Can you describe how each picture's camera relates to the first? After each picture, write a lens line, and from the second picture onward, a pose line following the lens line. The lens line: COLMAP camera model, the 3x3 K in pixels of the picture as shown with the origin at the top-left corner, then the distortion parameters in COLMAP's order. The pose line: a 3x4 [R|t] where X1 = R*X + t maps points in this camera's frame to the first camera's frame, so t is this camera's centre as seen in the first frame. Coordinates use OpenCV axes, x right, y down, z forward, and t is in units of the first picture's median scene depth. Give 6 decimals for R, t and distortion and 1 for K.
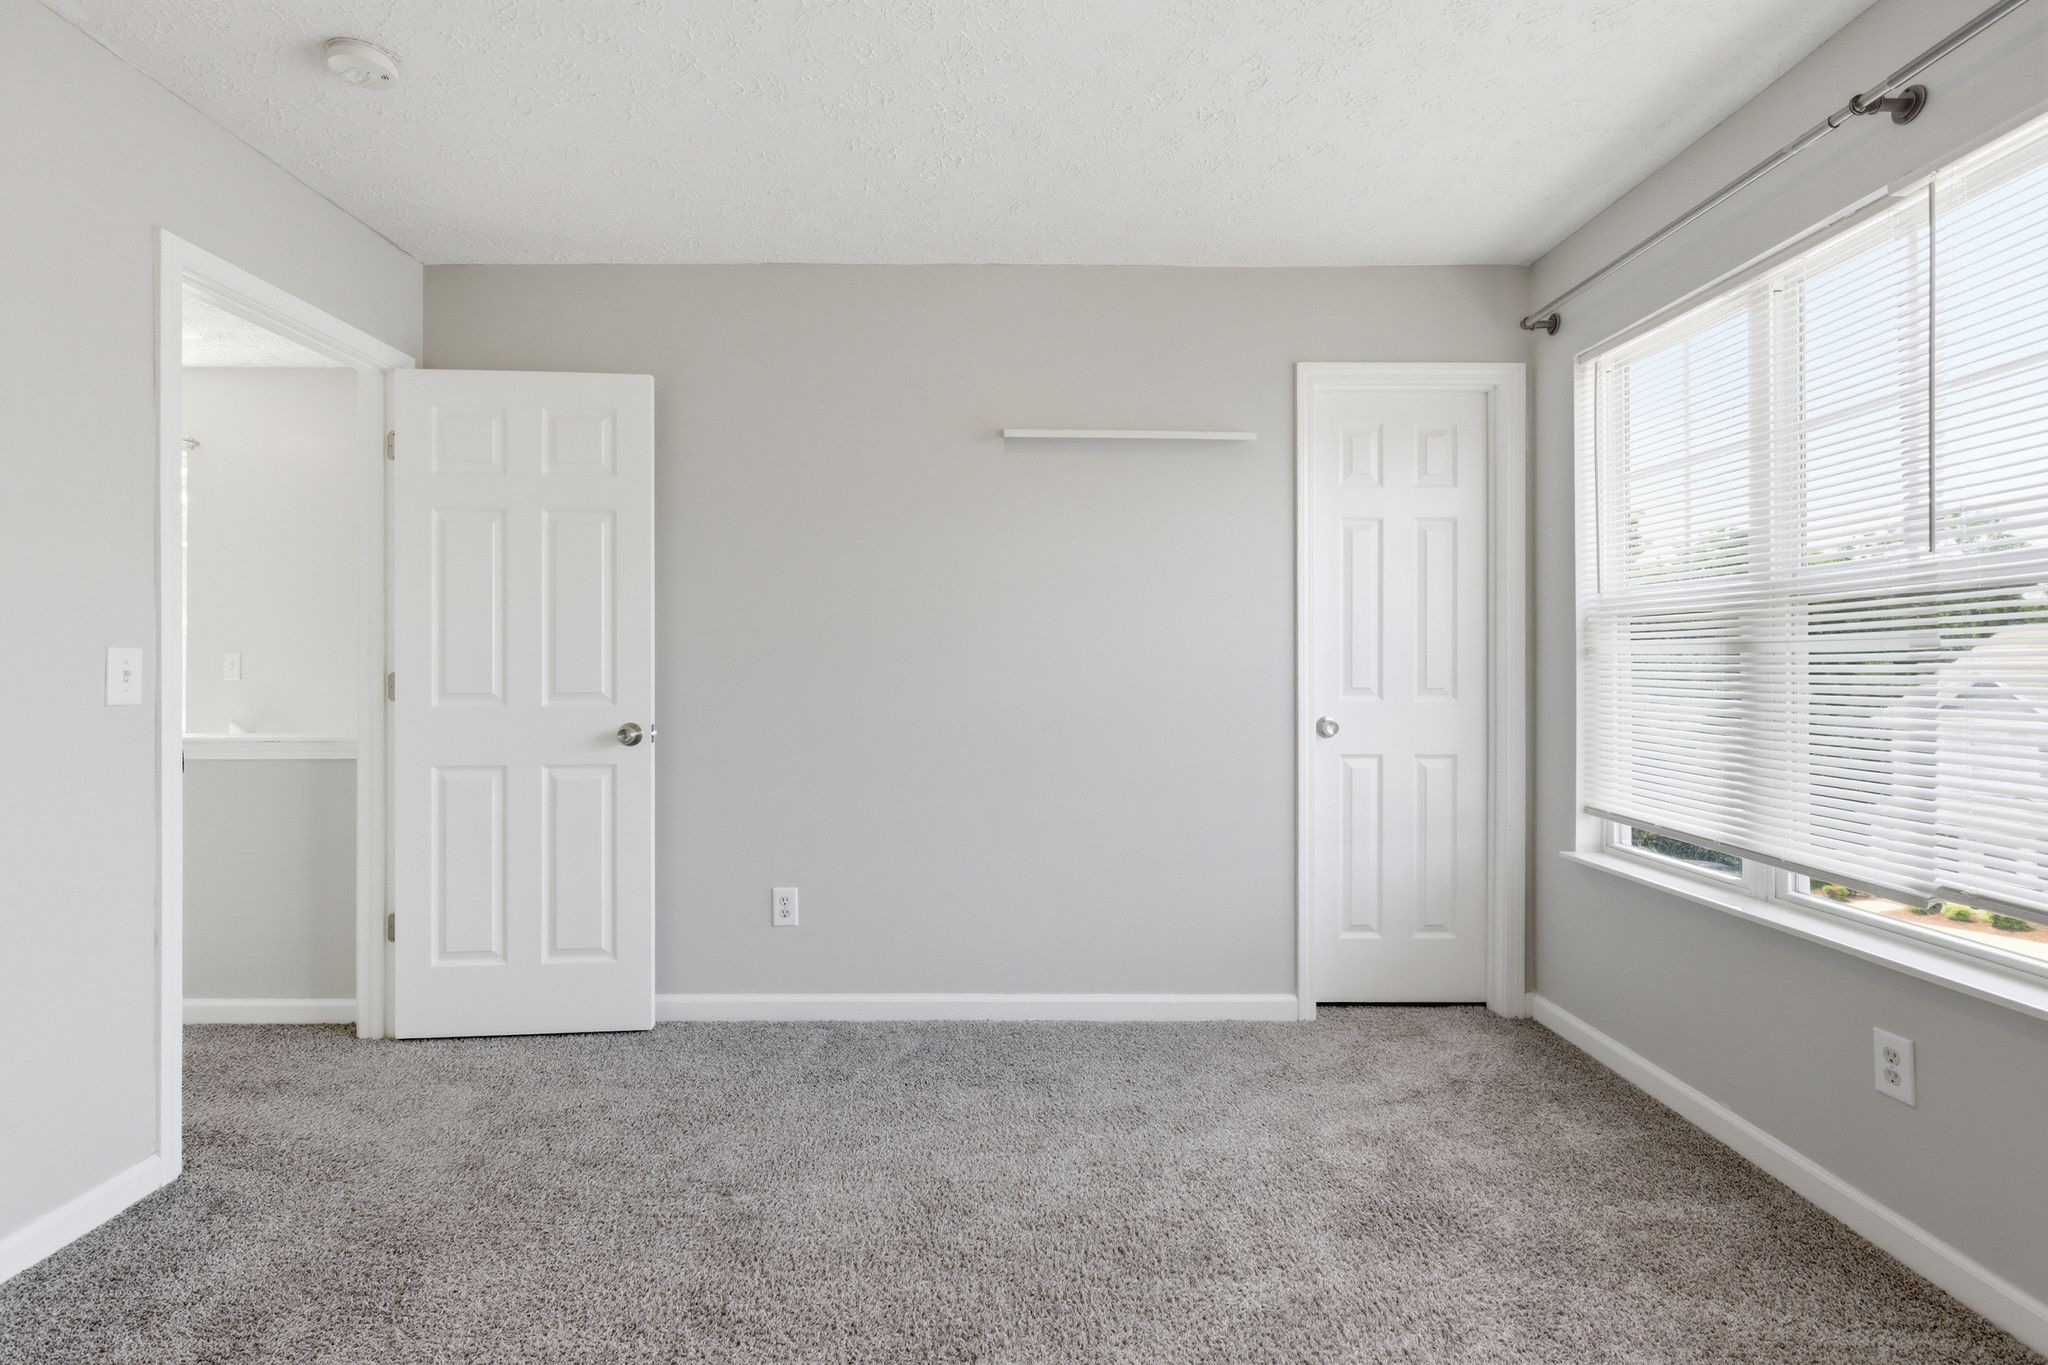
lens RADIAL K [[934.3, 0, 1009.8], [0, 934.3, 673.9], [0, 0, 1]] dist [-0.001763, -0.001154]
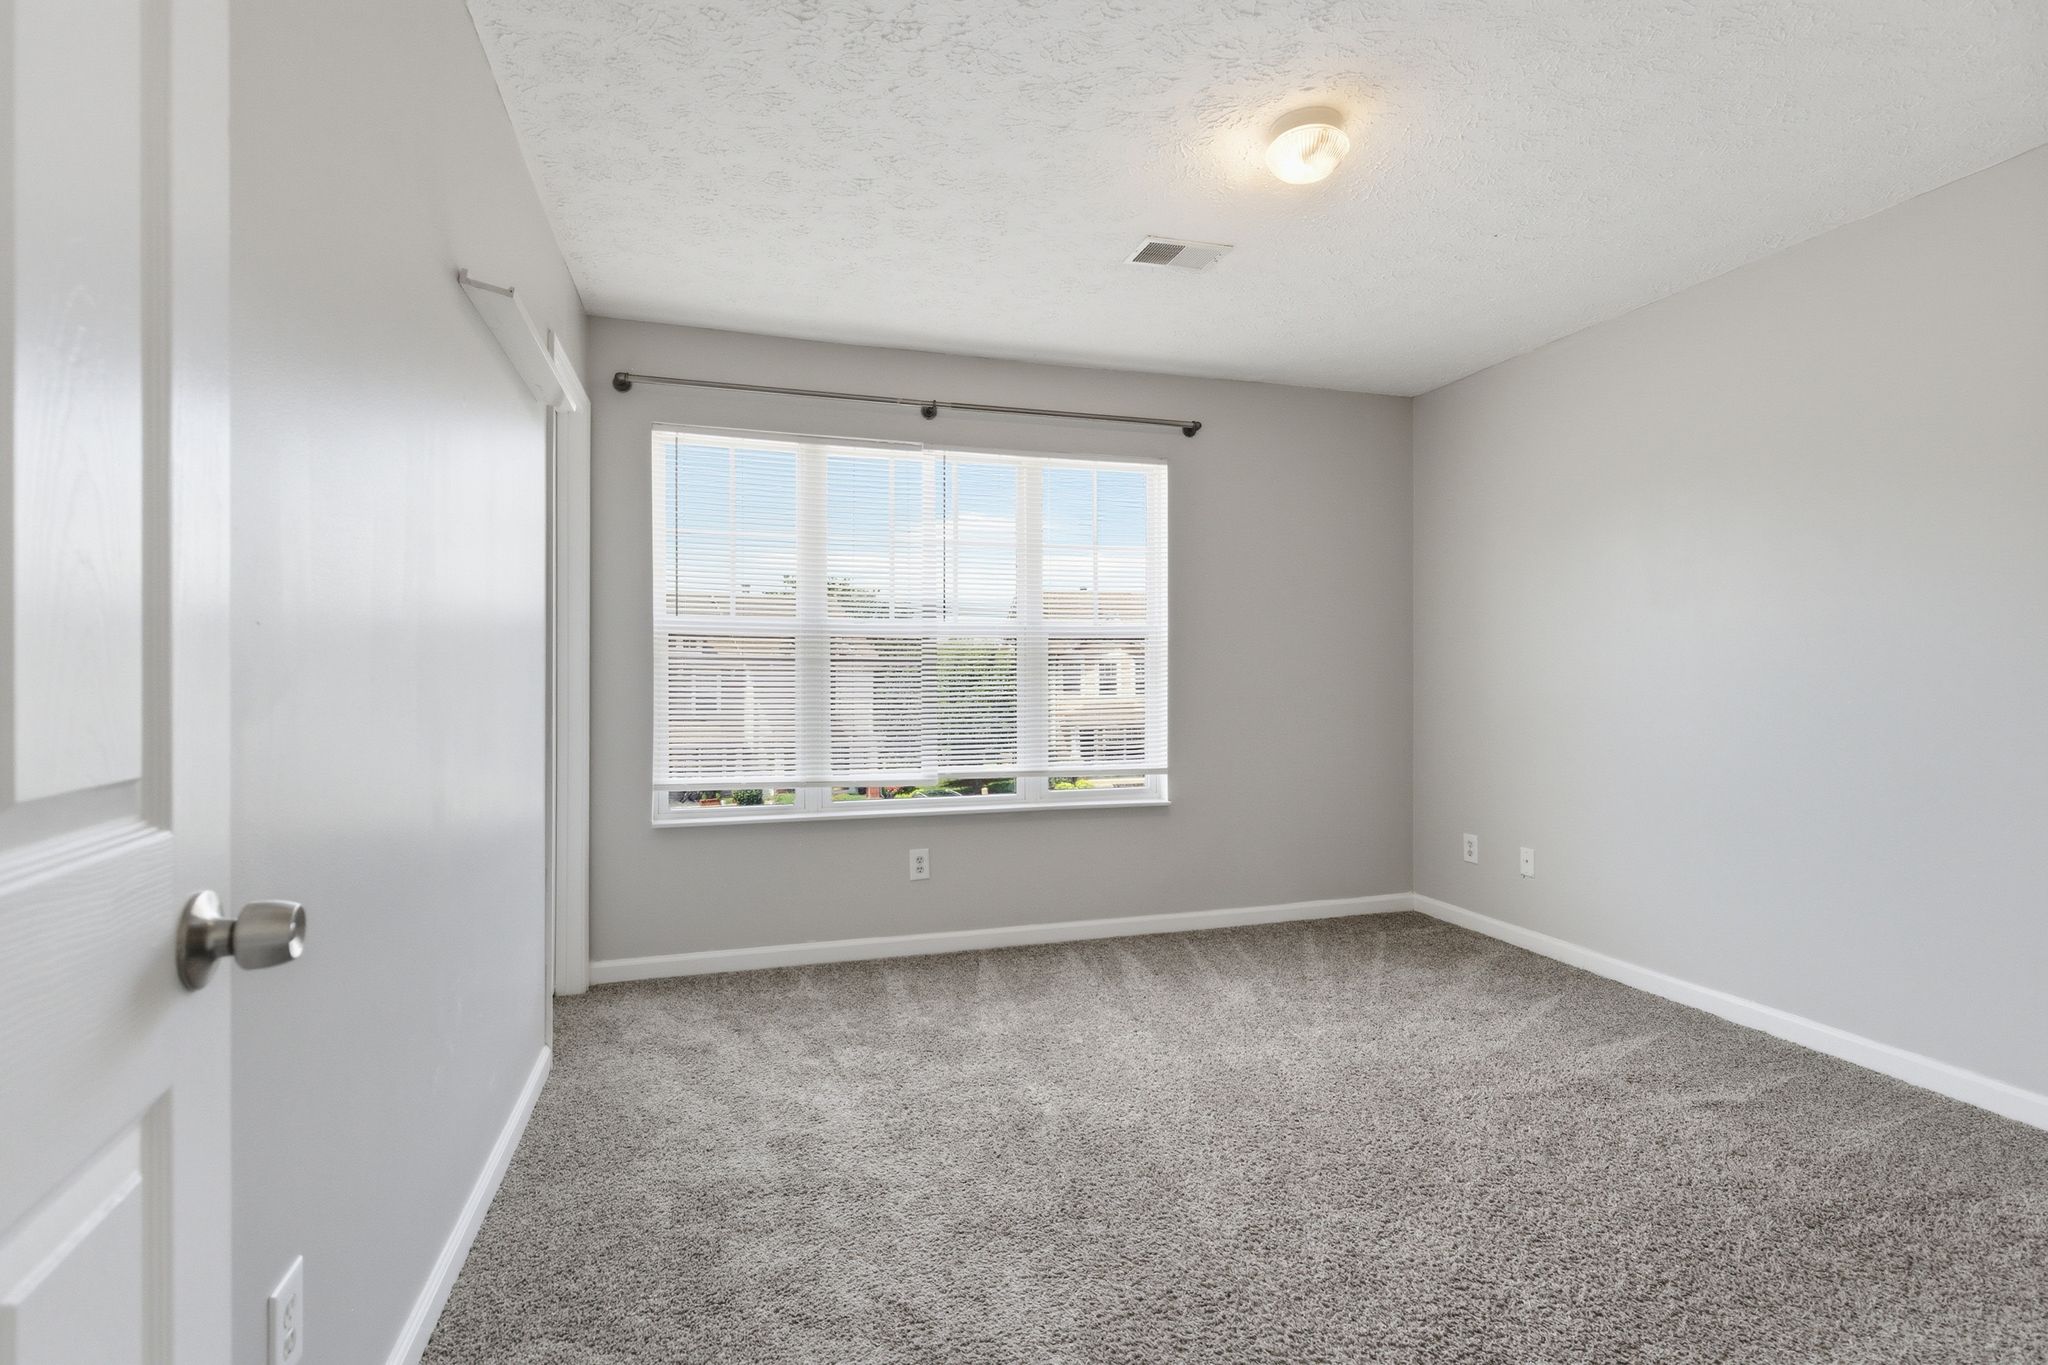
lens RADIAL K [[934.3, 0, 1028.9], [0, 934.3, 670.8], [0, 0, 1]] dist [-0.001763, -0.001154]
pose [[-0.297054, -0.000827, 0.954860, -0.872812], [0.002258, 0.999996, 0.001568, -0.013345], [-0.954858, 0.002622, -0.297051, 1.071729]]
